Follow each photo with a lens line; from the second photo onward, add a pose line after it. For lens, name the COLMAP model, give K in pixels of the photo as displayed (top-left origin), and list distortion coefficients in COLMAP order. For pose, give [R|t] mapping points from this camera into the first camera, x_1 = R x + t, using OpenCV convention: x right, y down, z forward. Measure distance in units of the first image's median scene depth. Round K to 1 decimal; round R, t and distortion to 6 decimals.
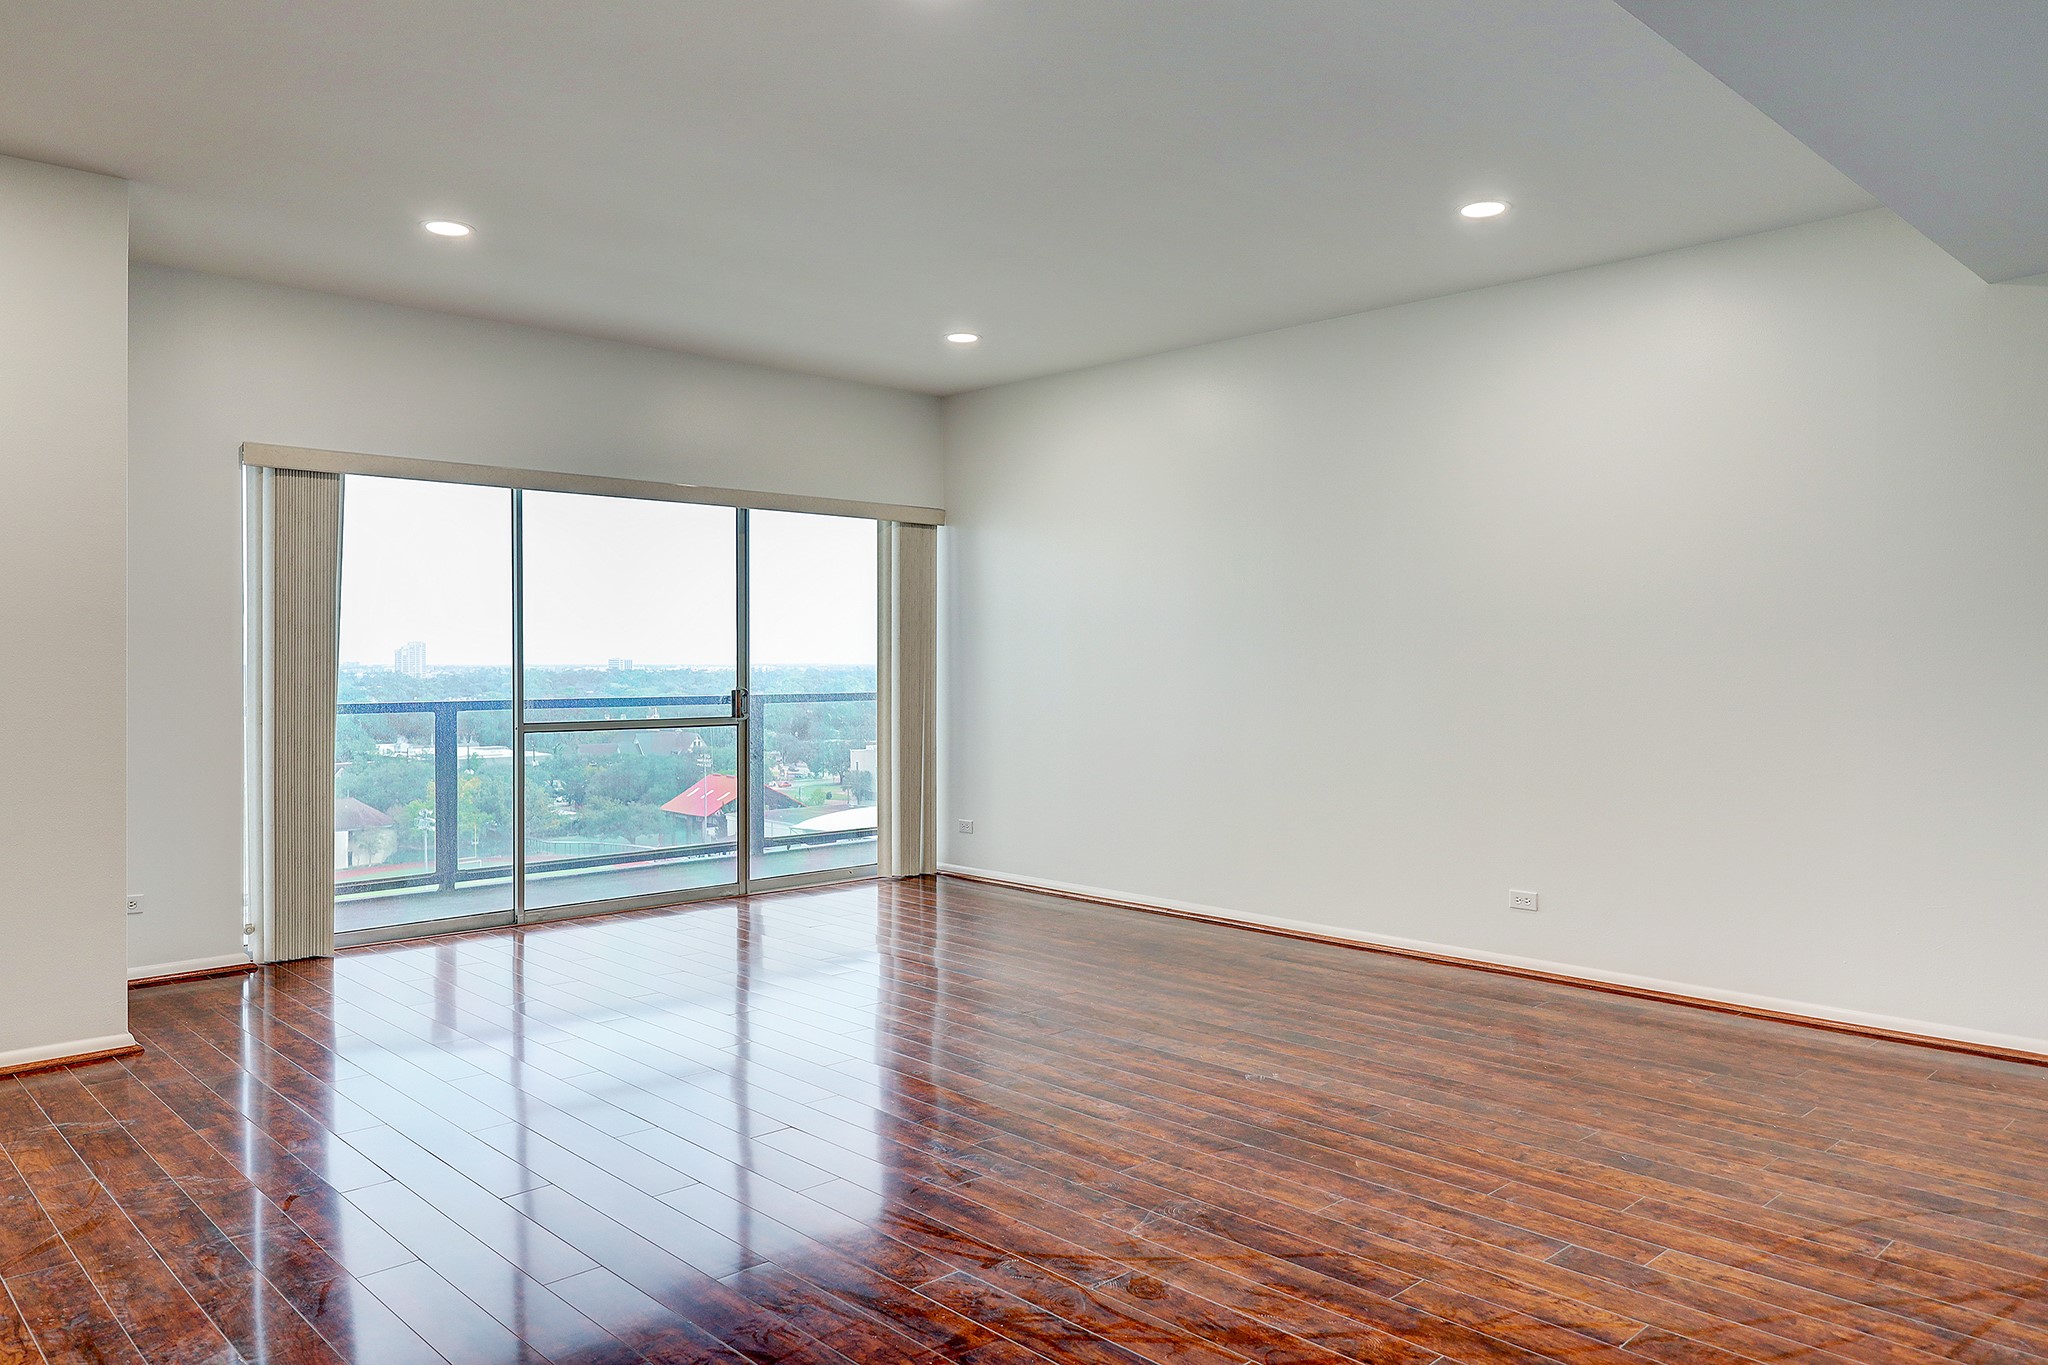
lens RADIAL K [[1430.0, 0, 1070.7], [0, 1430.0, 647.0], [0, 0, 1]] dist [0.002141, -0.000230]
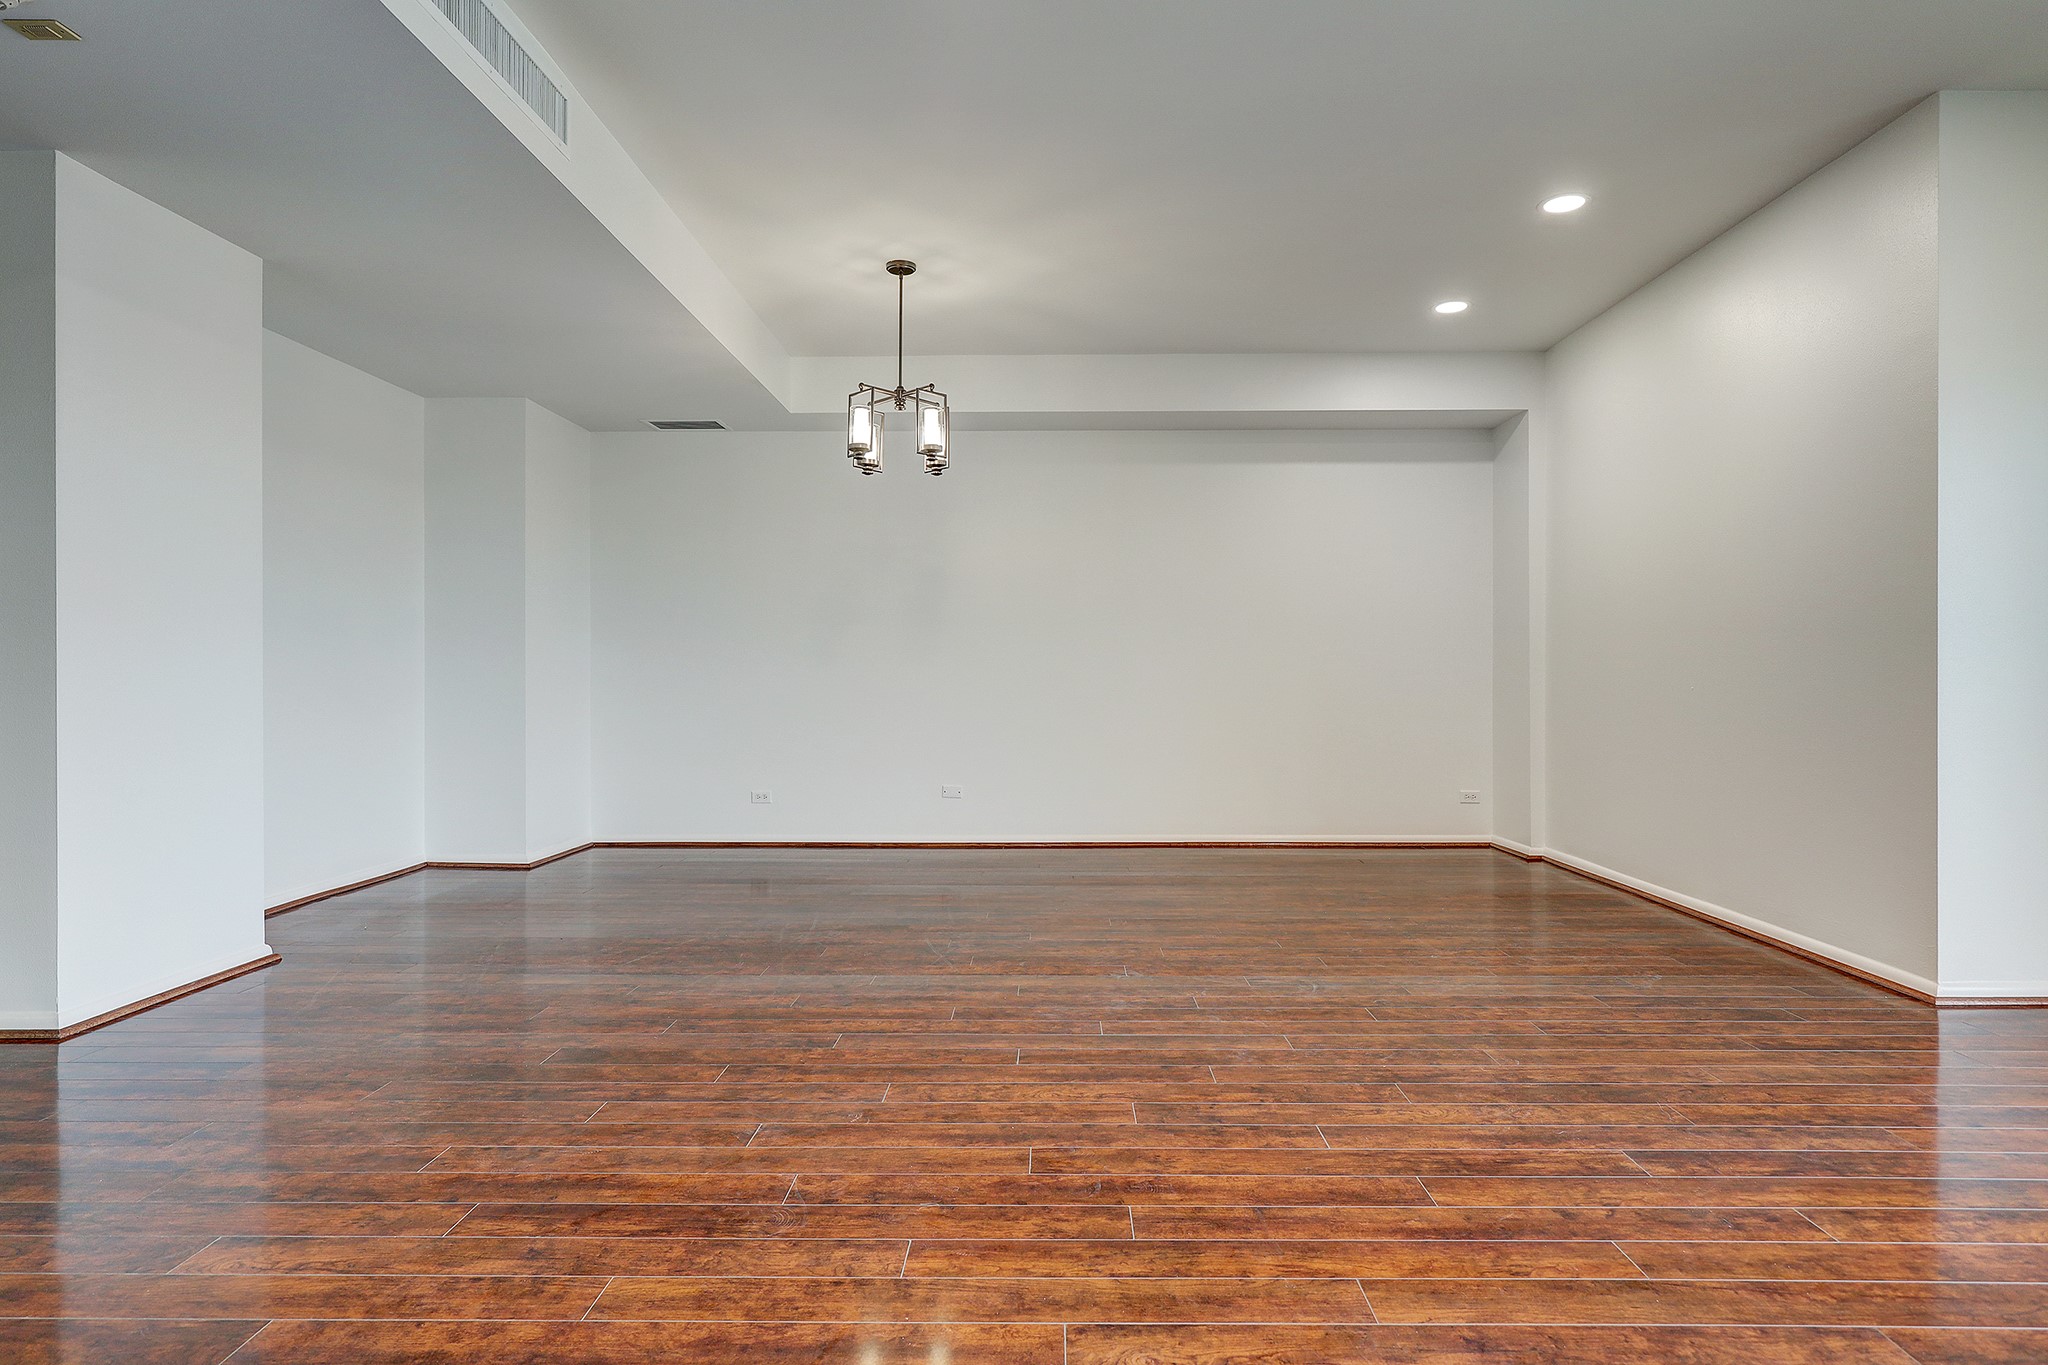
lens RADIAL K [[1136.2, 0, 1008.8], [0, 1136.2, 663.4], [0, 0, 1]] dist [0.004023, 0.001057]
pose [[-0.737025, -0.006386, -0.675835, 0.323864], [0.007425, 0.999819, -0.017545, 0.072284], [0.675824, -0.017949, -0.736844, 1.222330]]
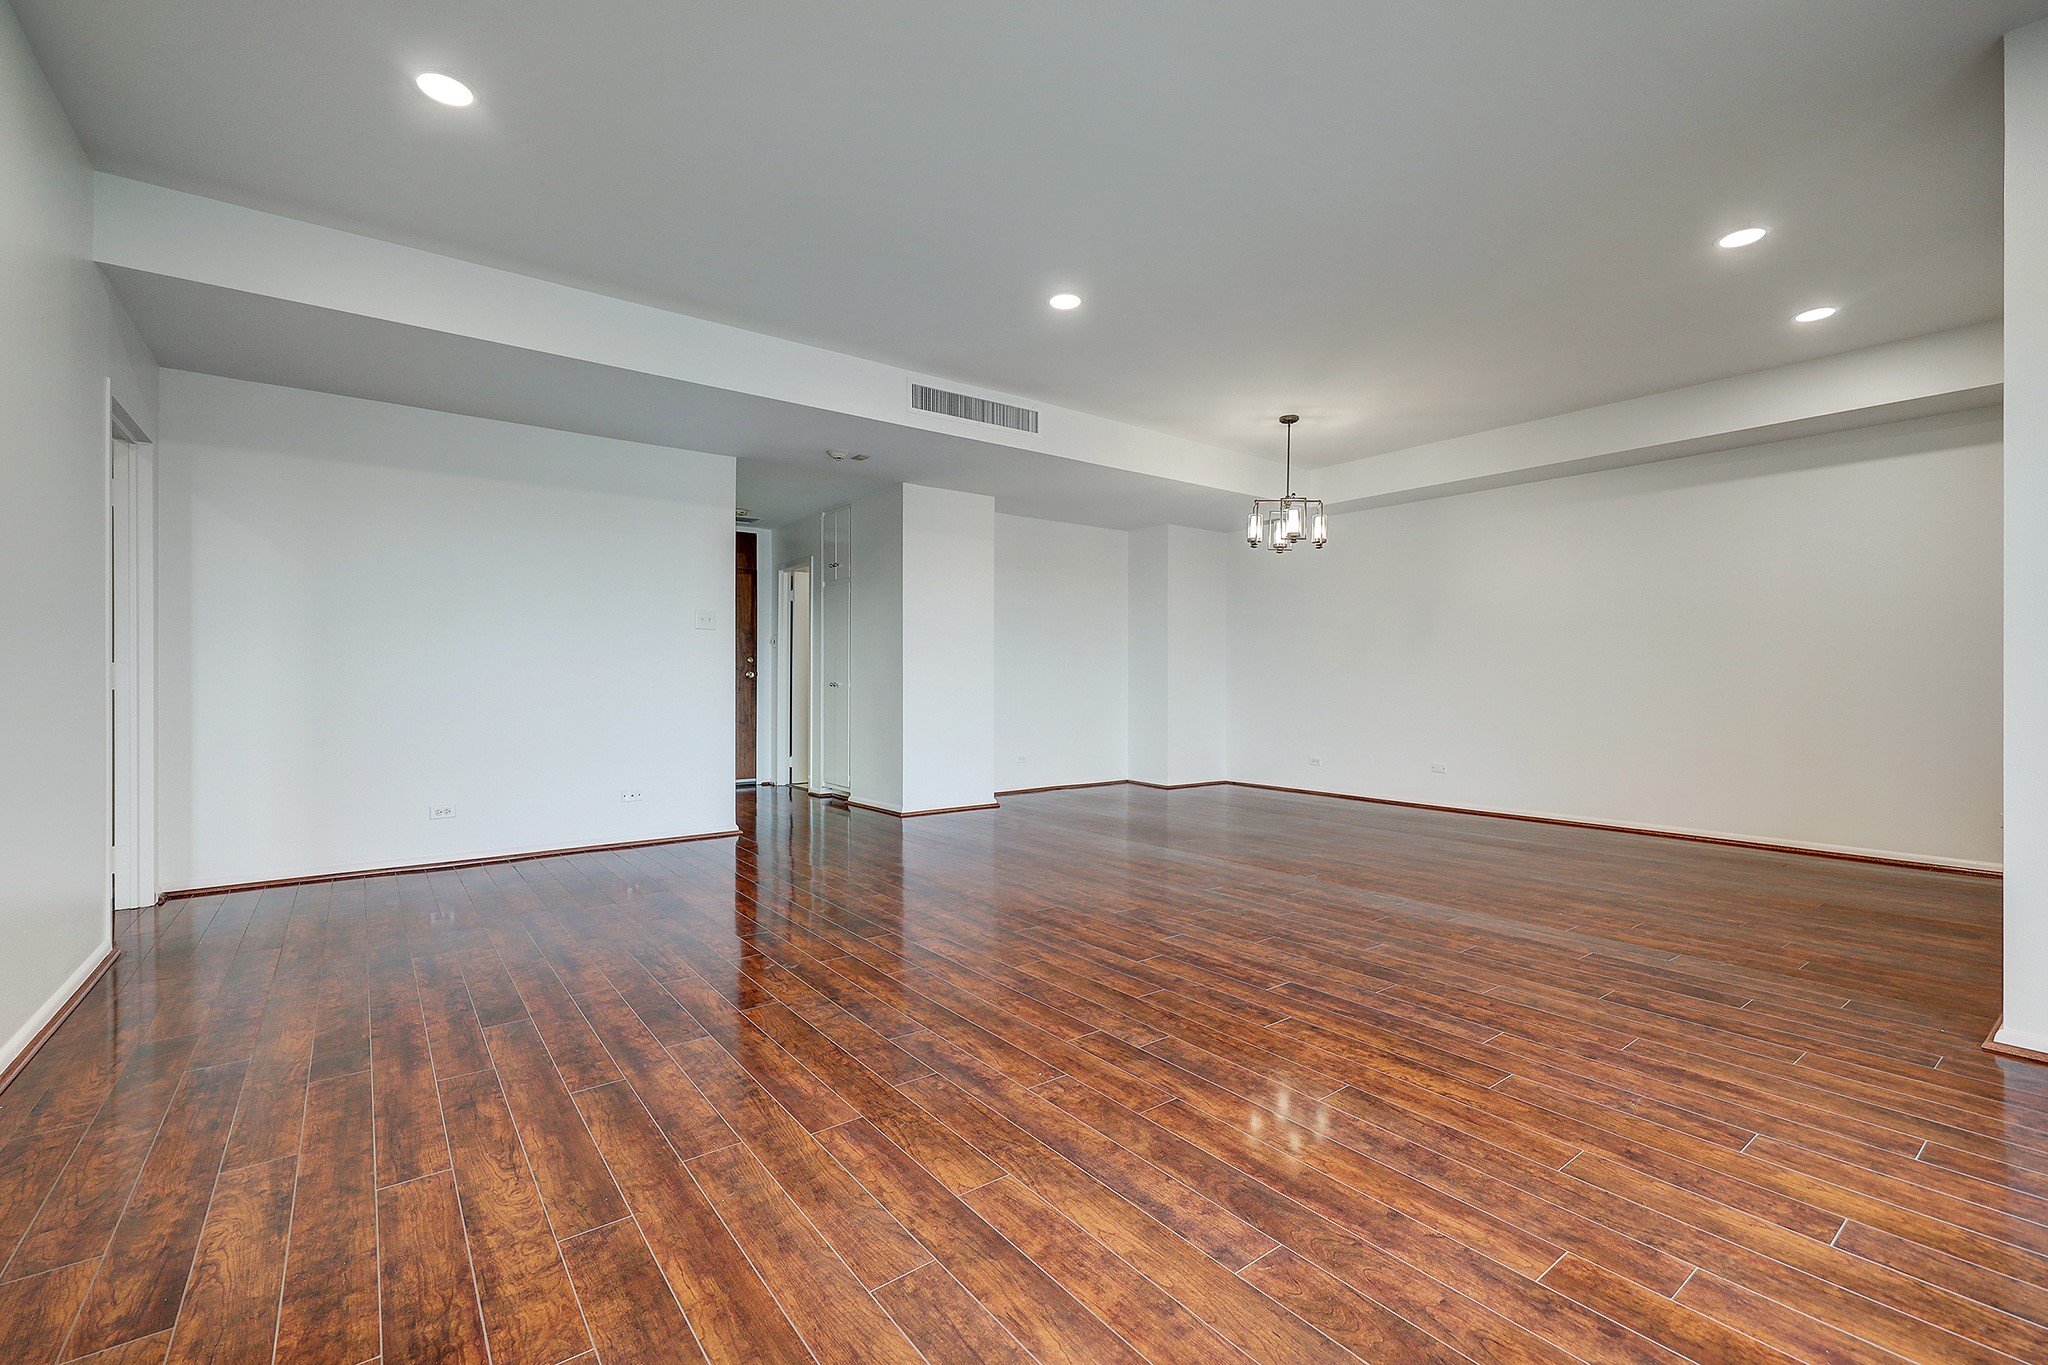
lens RADIAL K [[847.4, 0, 1012.9], [0, 847.4, 684.8], [0, 0, 1]] dist [-0.002516, 0.001358]
pose [[-0.987553, -0.001289, 0.157280, -0.166731], [-0.001604, 0.999997, -0.001876, 0.071822], [-0.157277, -0.002105, -0.987552, 1.702326]]
